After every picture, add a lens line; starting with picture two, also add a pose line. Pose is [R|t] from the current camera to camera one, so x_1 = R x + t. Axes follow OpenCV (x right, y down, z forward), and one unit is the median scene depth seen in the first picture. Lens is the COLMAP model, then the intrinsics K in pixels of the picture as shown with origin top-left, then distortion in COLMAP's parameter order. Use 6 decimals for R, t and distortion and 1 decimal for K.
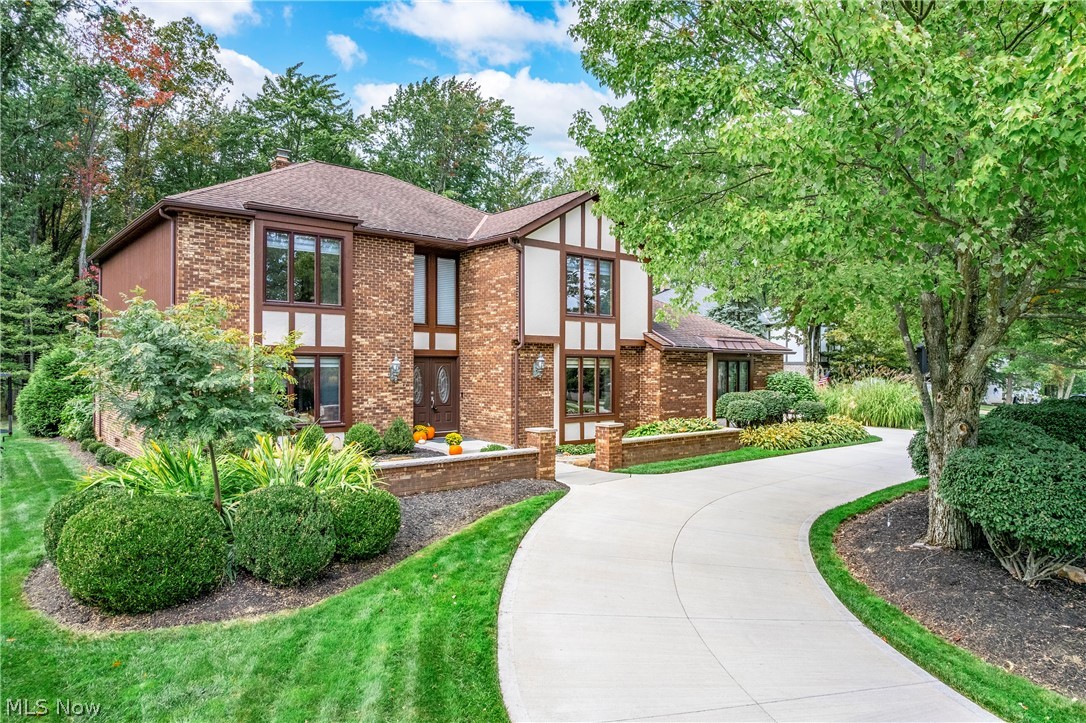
lens RADIAL K [[696.2, 0, 548.4], [0, 696.2, 368.4], [0, 0, 1]] dist [-0.074946, 0.059909]
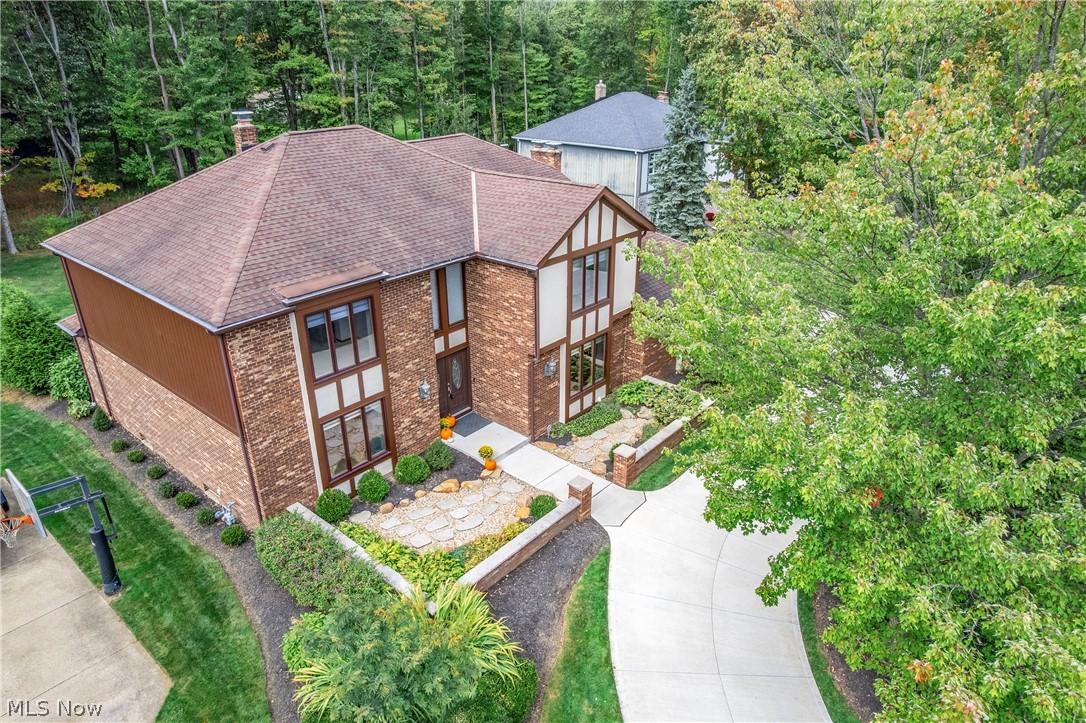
lens RADIAL K [[696.2, 0, 548.4], [0, 696.2, 368.4], [0, 0, 1]] dist [-0.074946, 0.059909]
pose [[0.987296, -0.067747, 0.143727, -0.170544], [0.001350, 0.908092, 0.418769, -0.453531], [-0.158887, -0.413255, 0.896647, 0.002508]]
